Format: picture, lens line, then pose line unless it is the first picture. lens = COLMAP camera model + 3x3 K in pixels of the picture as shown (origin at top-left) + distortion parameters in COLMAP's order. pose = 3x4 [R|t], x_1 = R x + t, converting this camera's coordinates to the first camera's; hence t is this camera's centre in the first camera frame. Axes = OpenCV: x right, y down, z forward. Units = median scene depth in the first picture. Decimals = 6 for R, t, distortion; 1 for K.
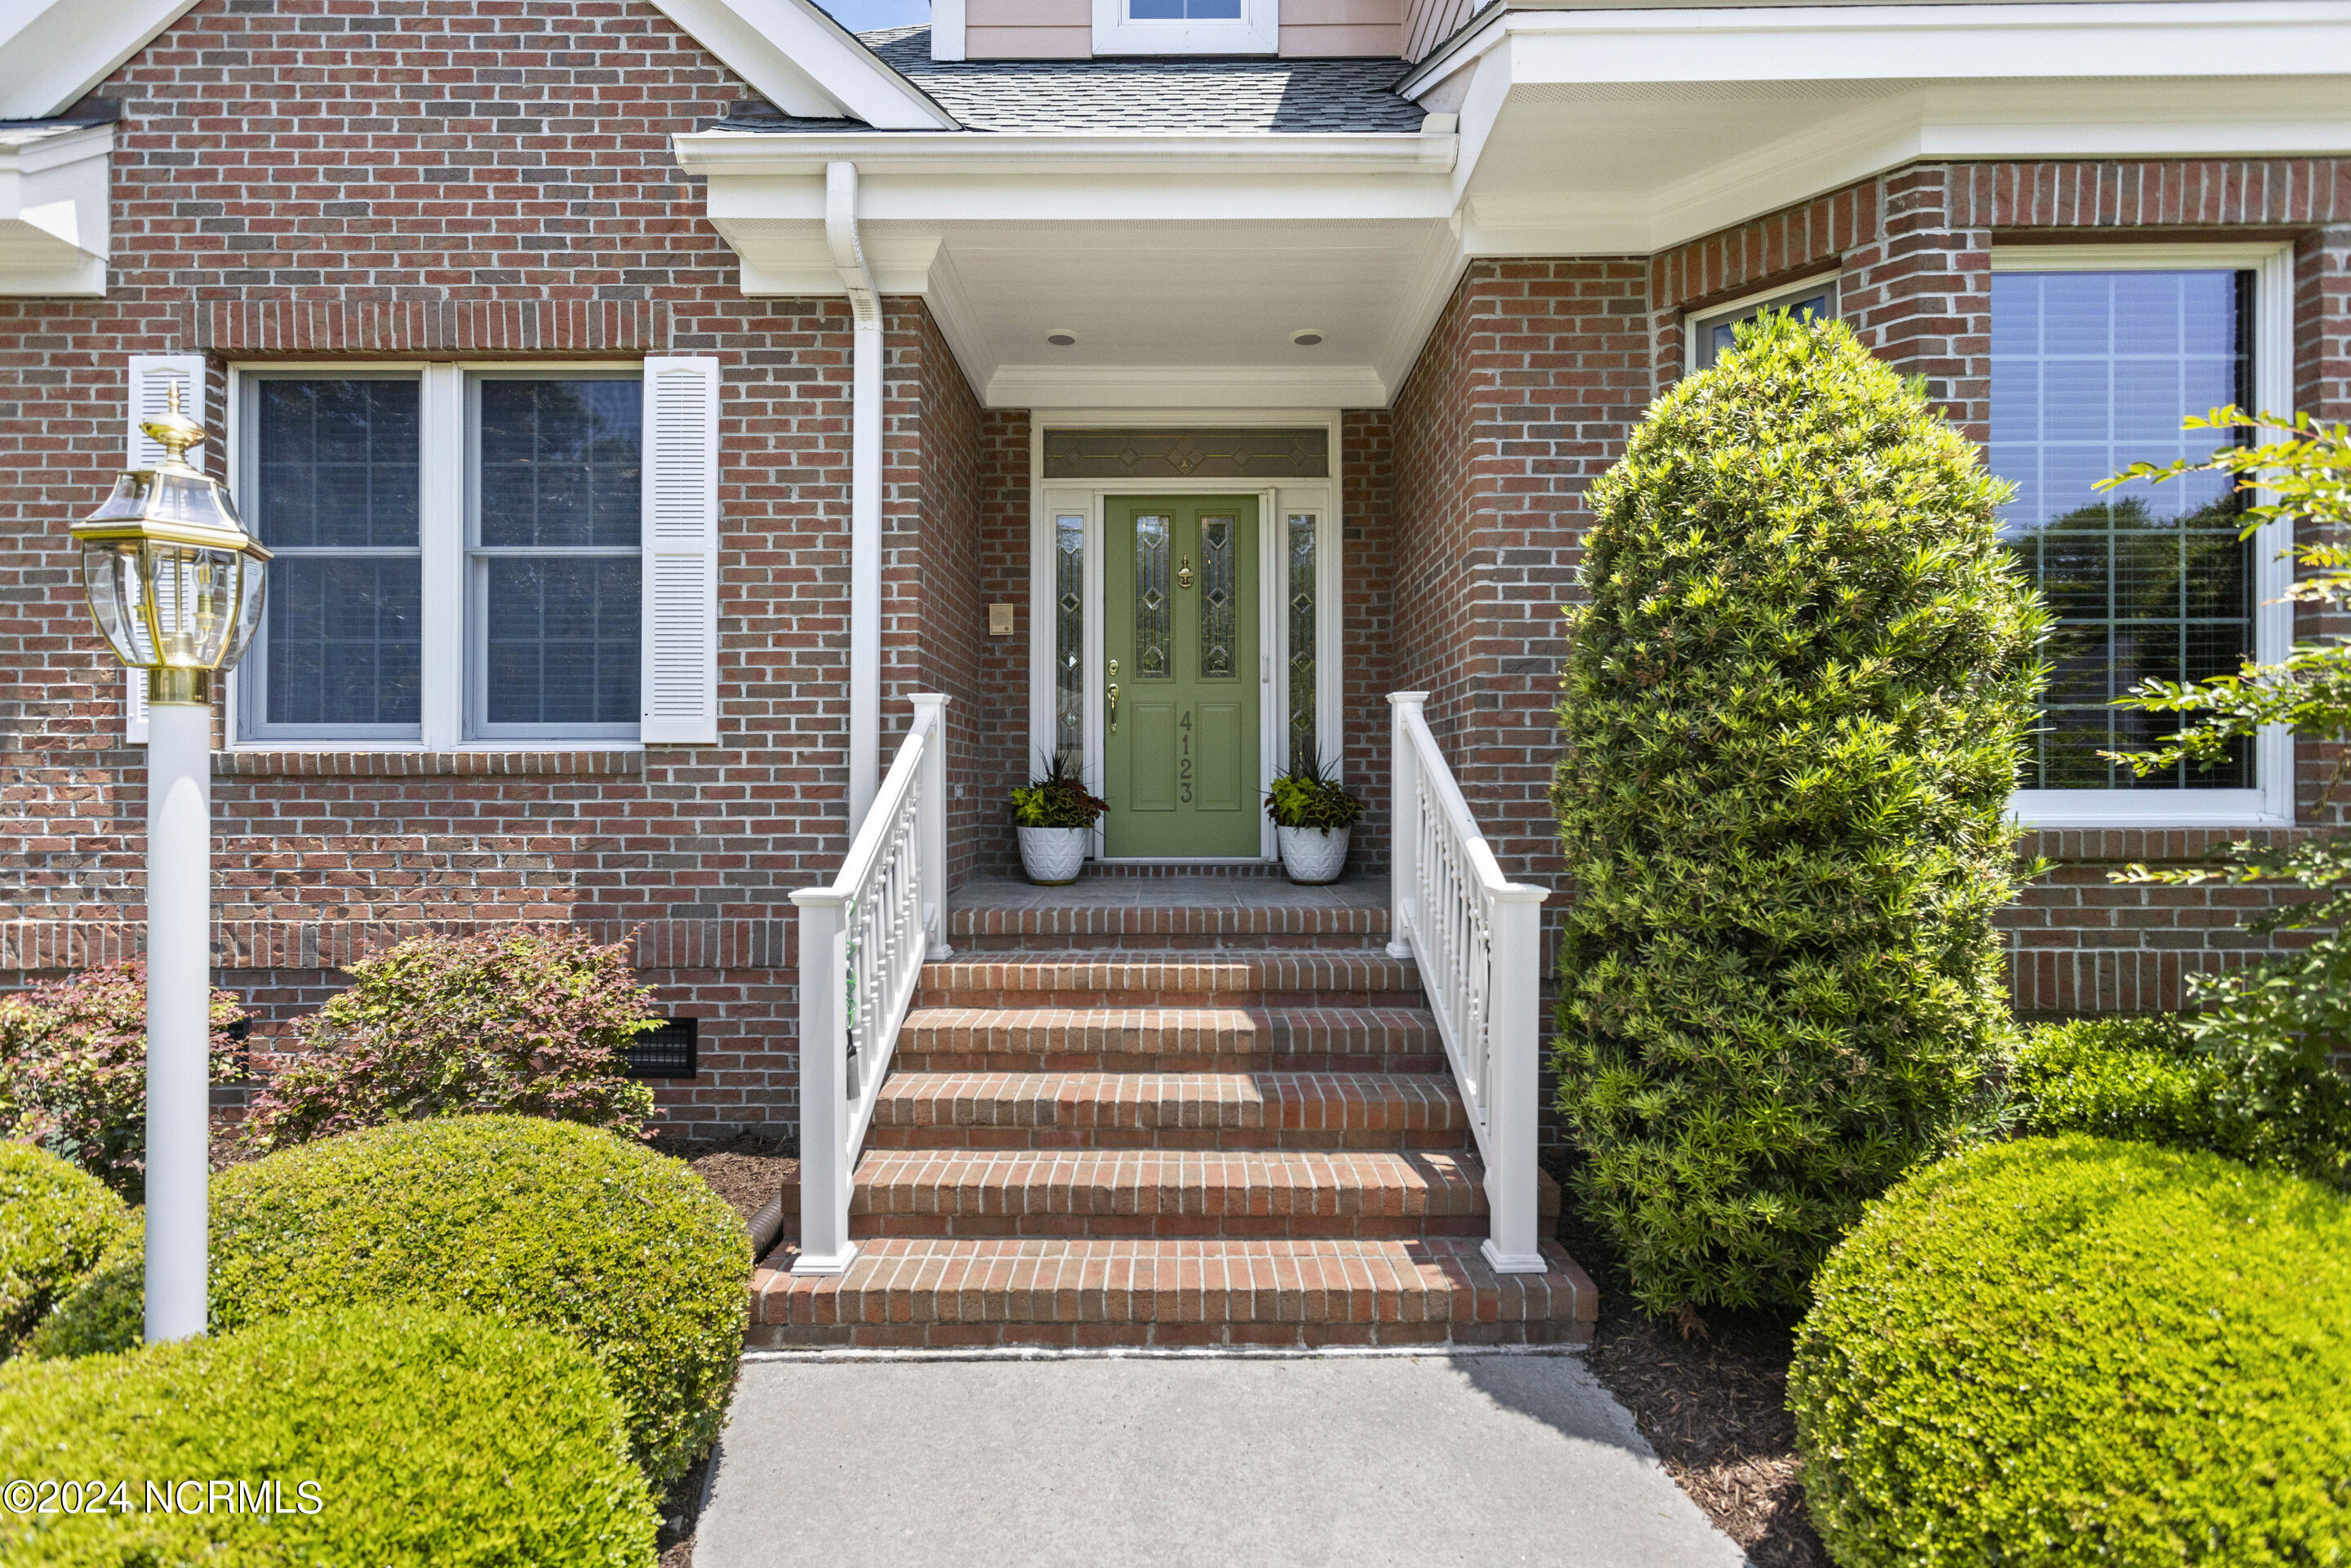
lens RADIAL K [[1090.7, 0, 1168.6], [0, 1090.7, 787.8], [0, 0, 1]] dist [0.000074, 0.001506]
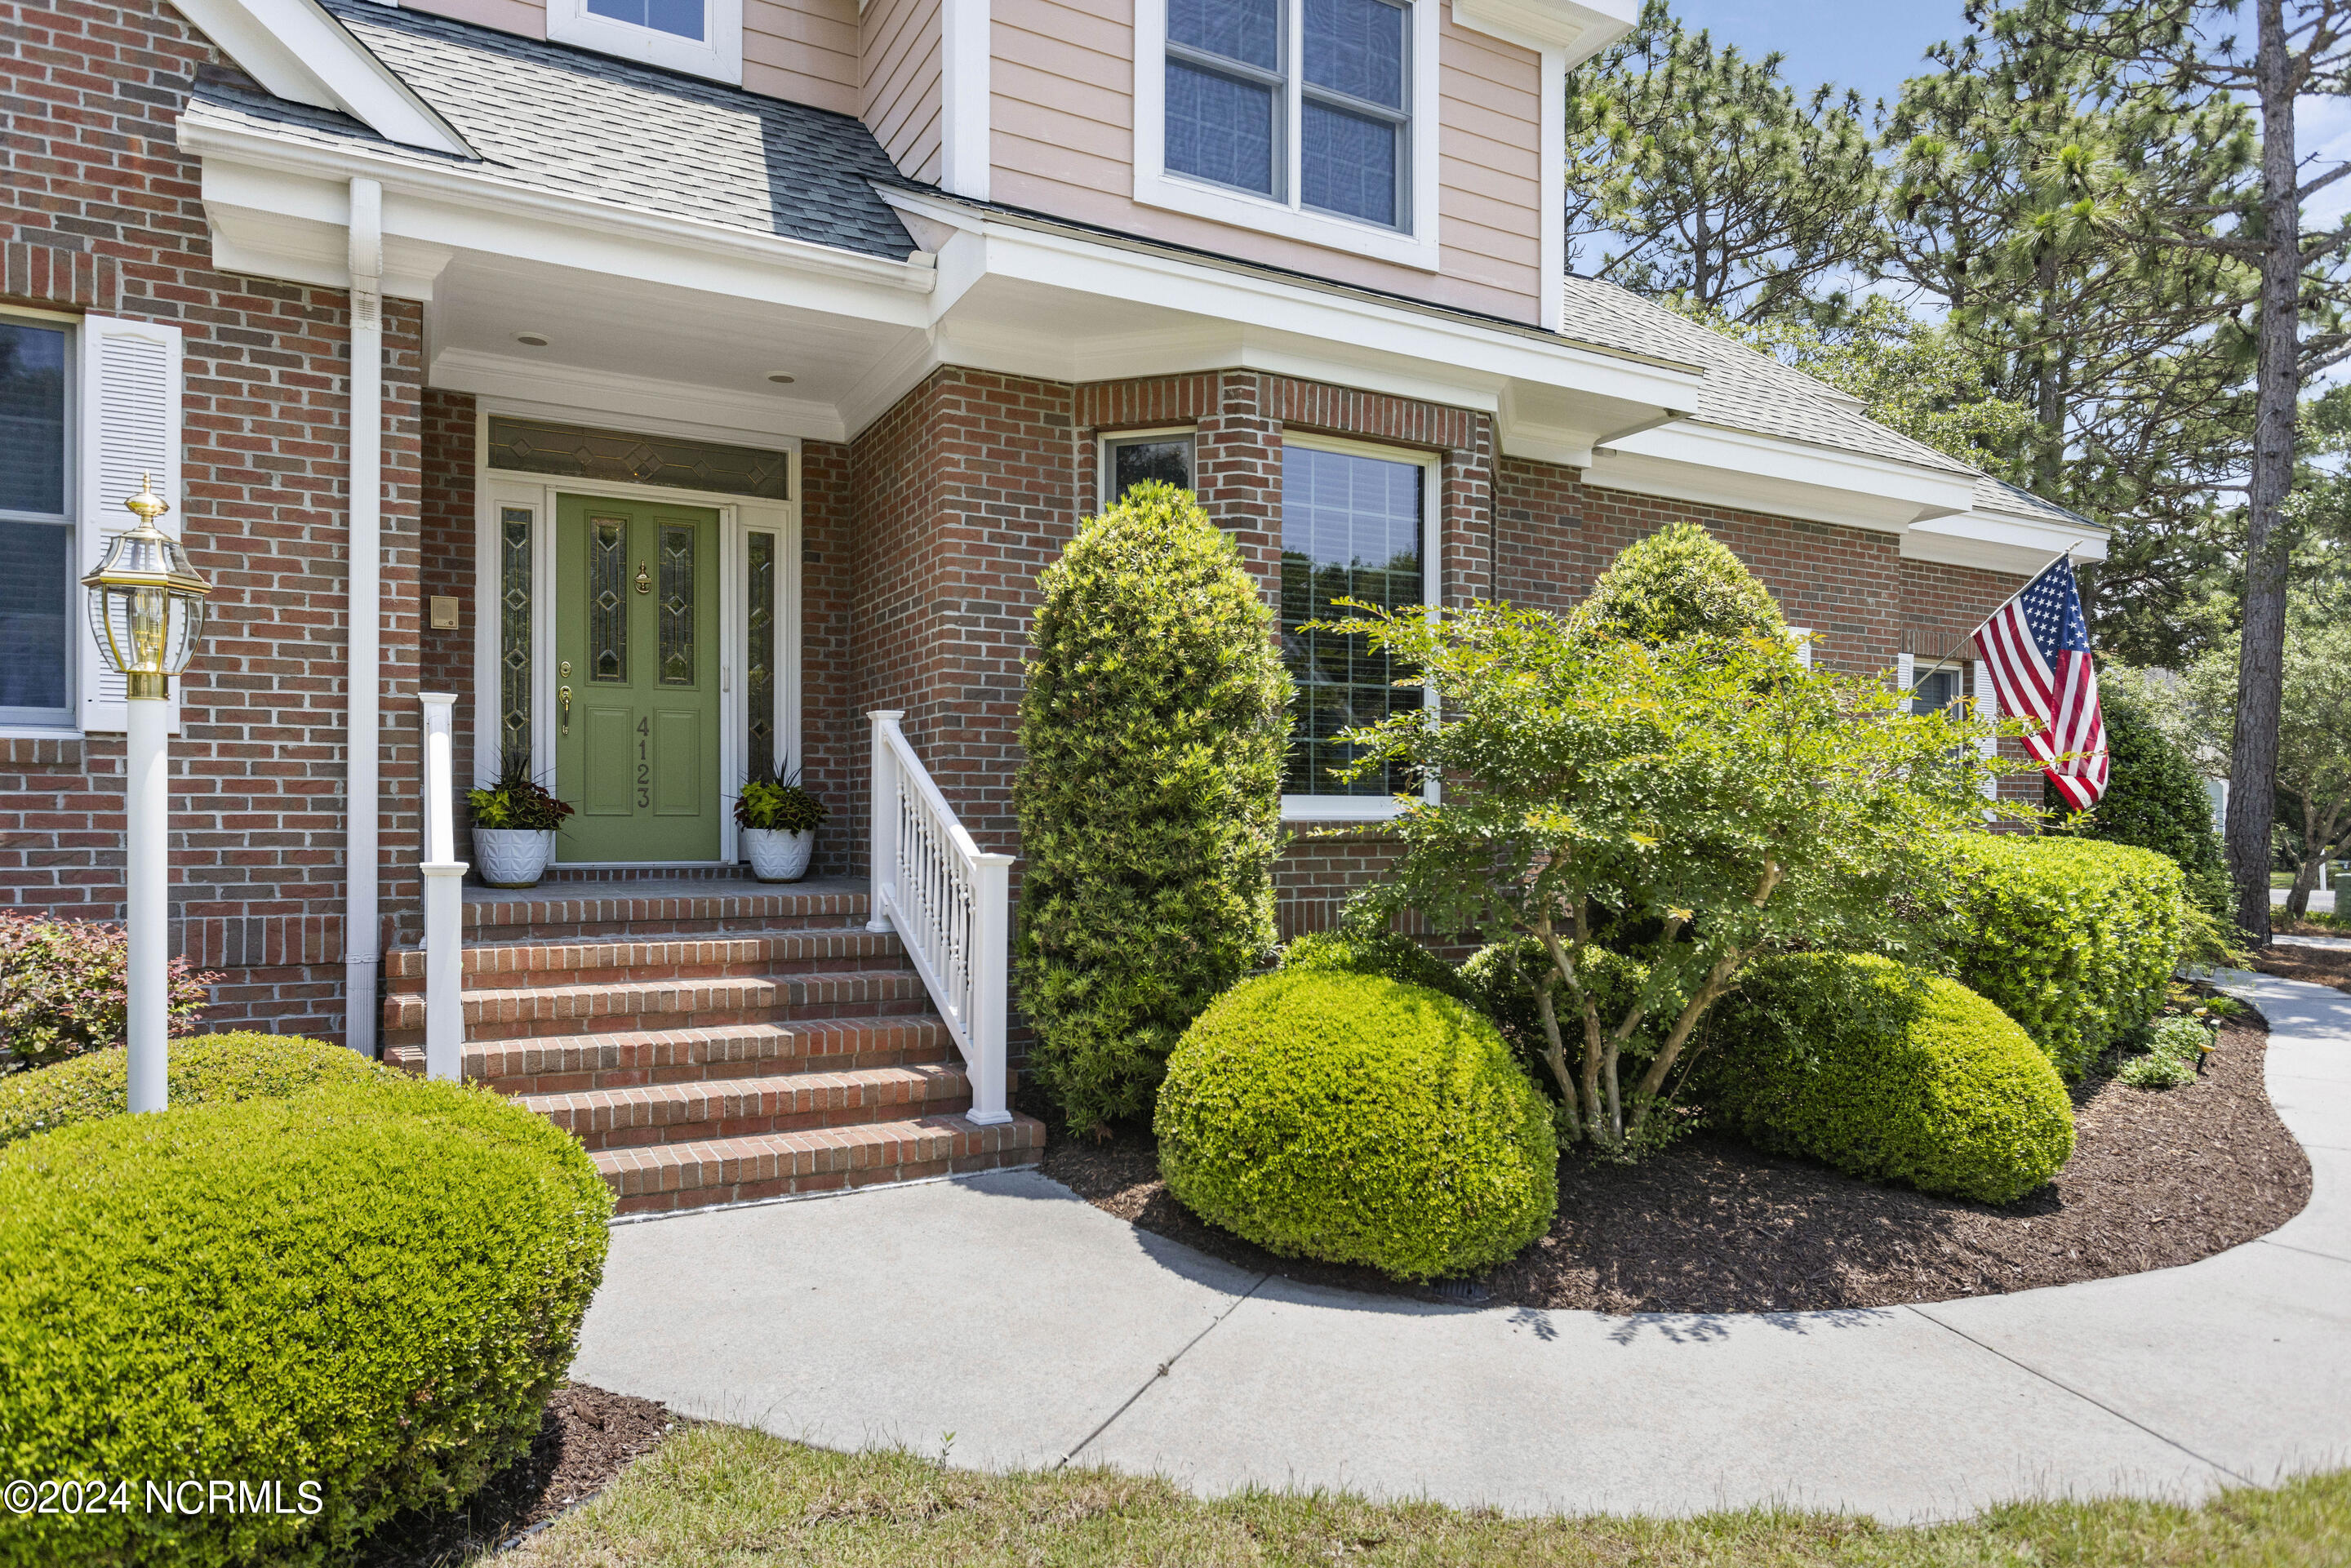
lens RADIAL K [[1404.7, 0, 1188.6], [0, 1404.7, 807.2], [0, 0, 1]] dist [-0.002146, 0.005637]
pose [[0.867418, 0.007819, 0.497519, -0.264685], [-0.004306, 0.999957, -0.008209, 0.029897], [-0.497562, 0.004979, 0.867414, -0.510667]]
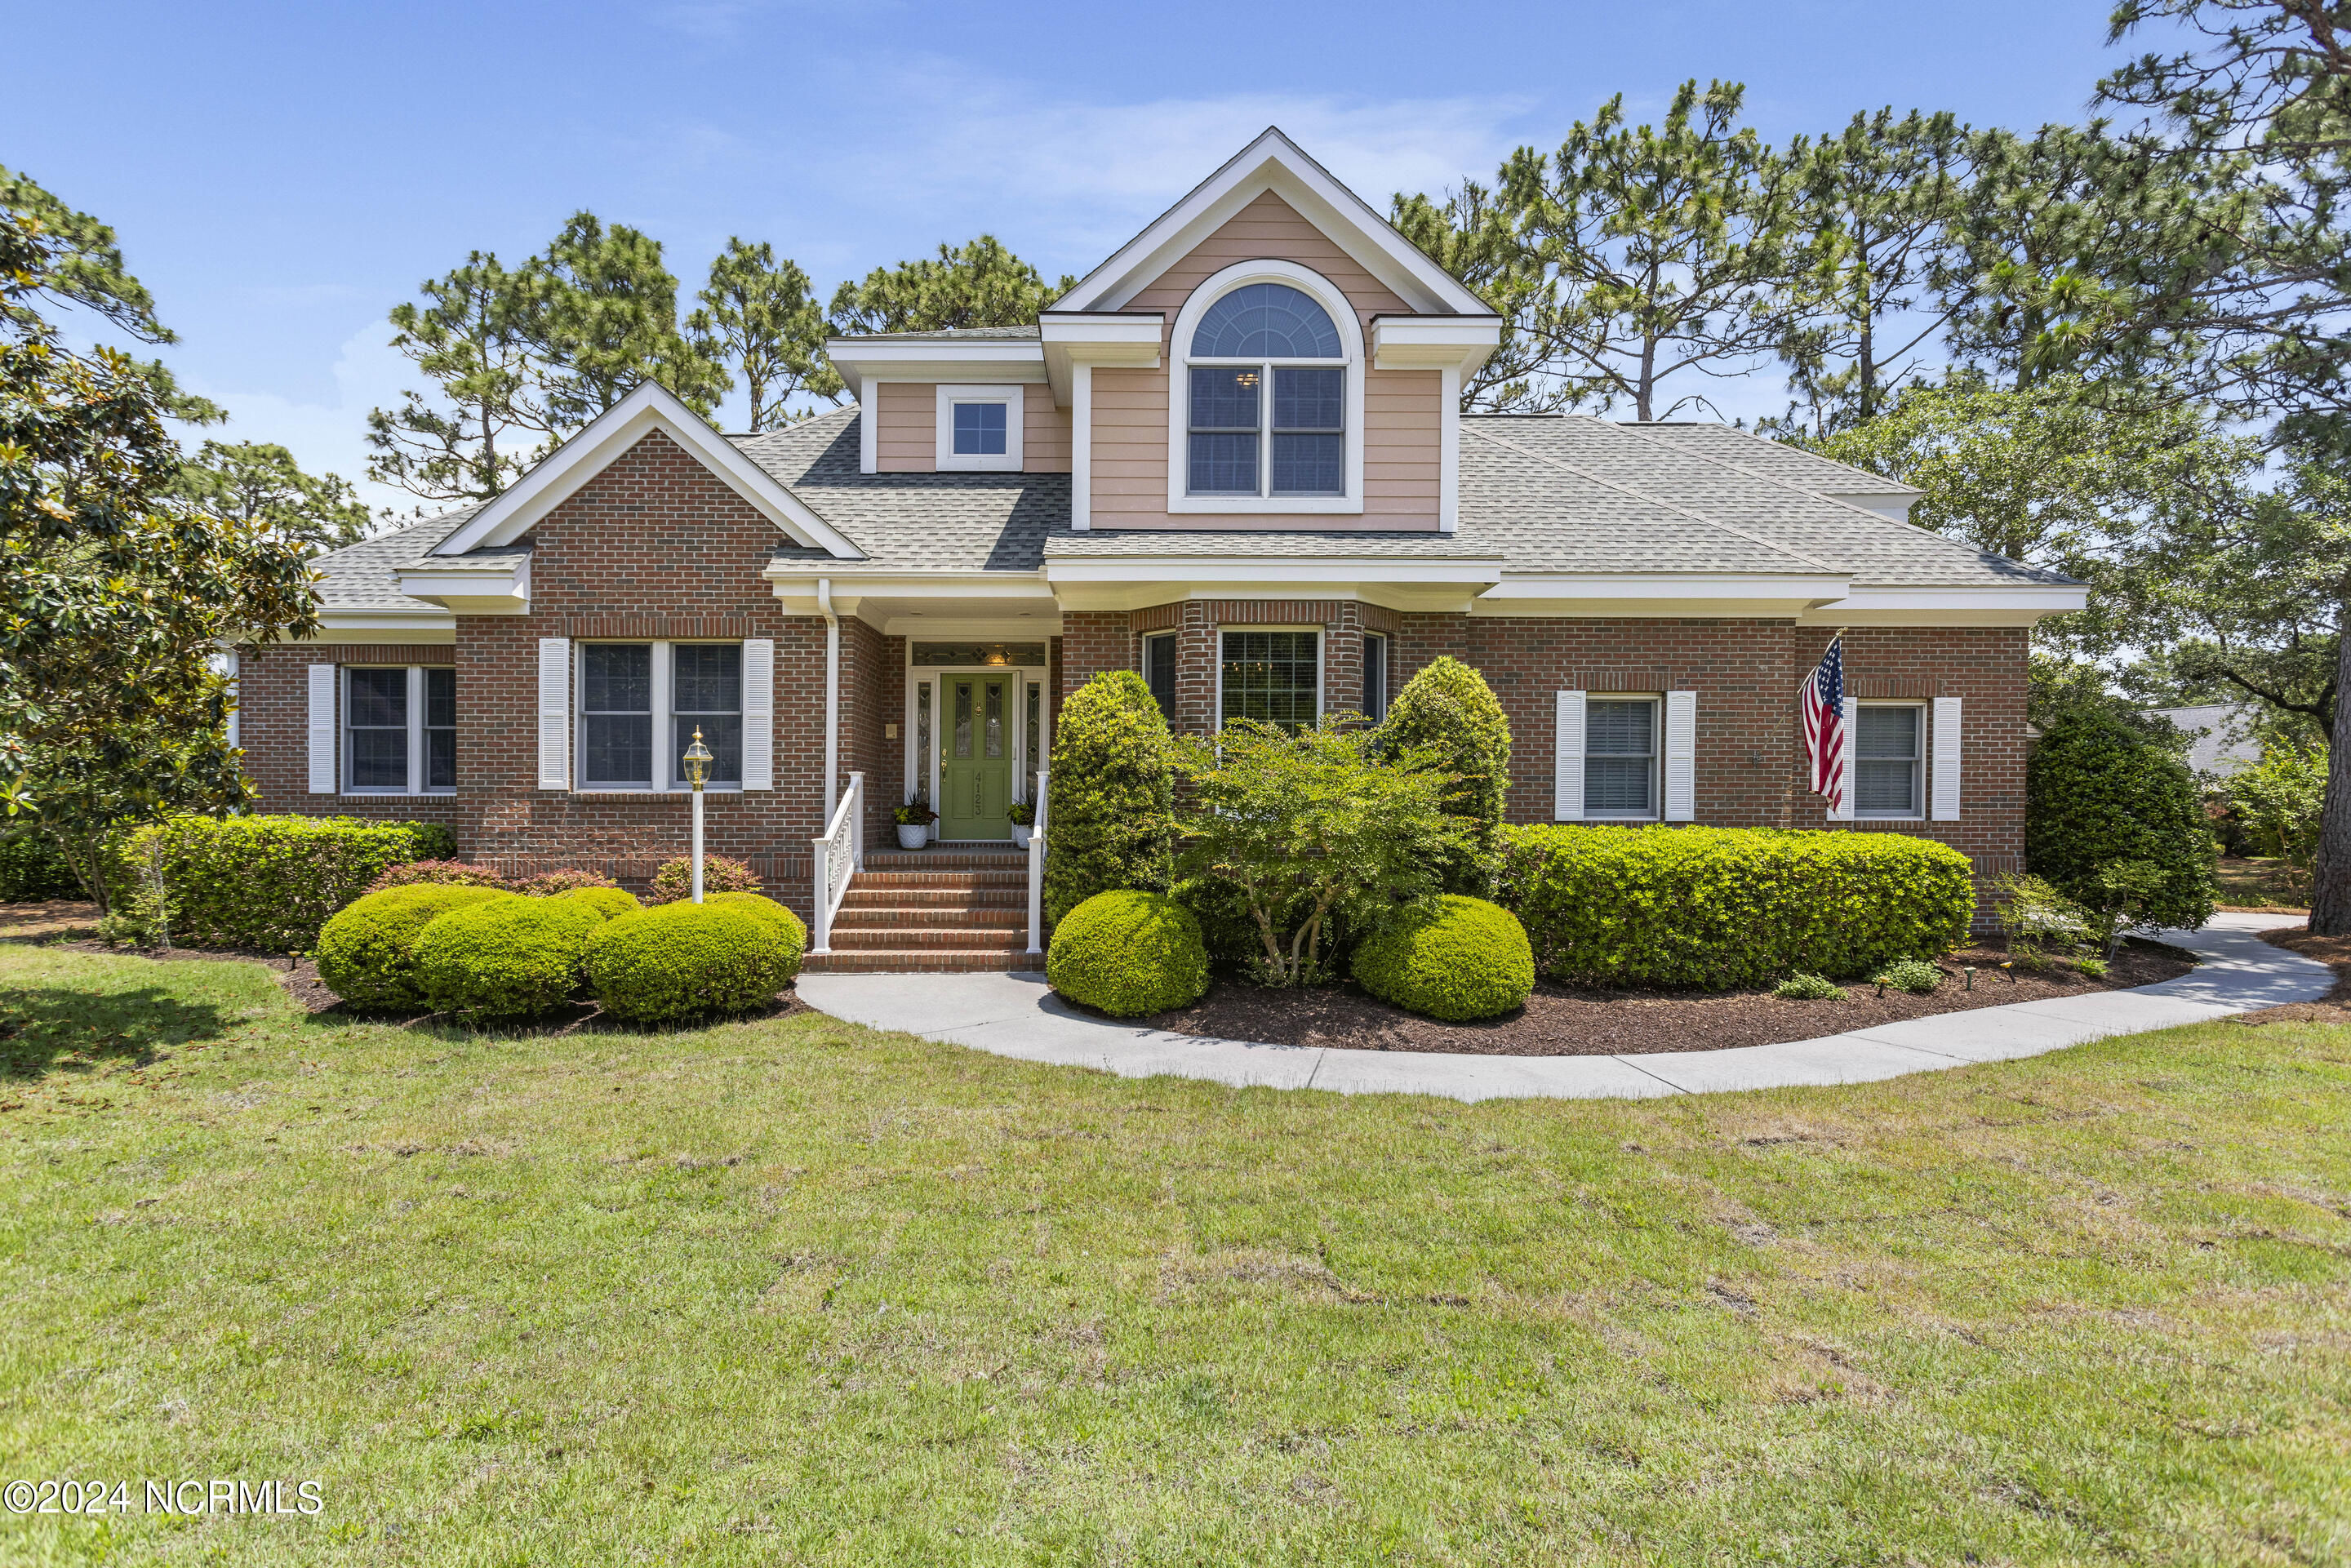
lens RADIAL K [[1090.7, 0, 1186.7], [0, 1090.7, 801.4], [0, 0, 1]] dist [0.000074, 0.001506]
pose [[0.997839, 0.002744, 0.065650, 0.398438], [-0.002340, 0.999978, -0.006222, -0.000994], [-0.065665, 0.006055, 0.997823, -1.658431]]
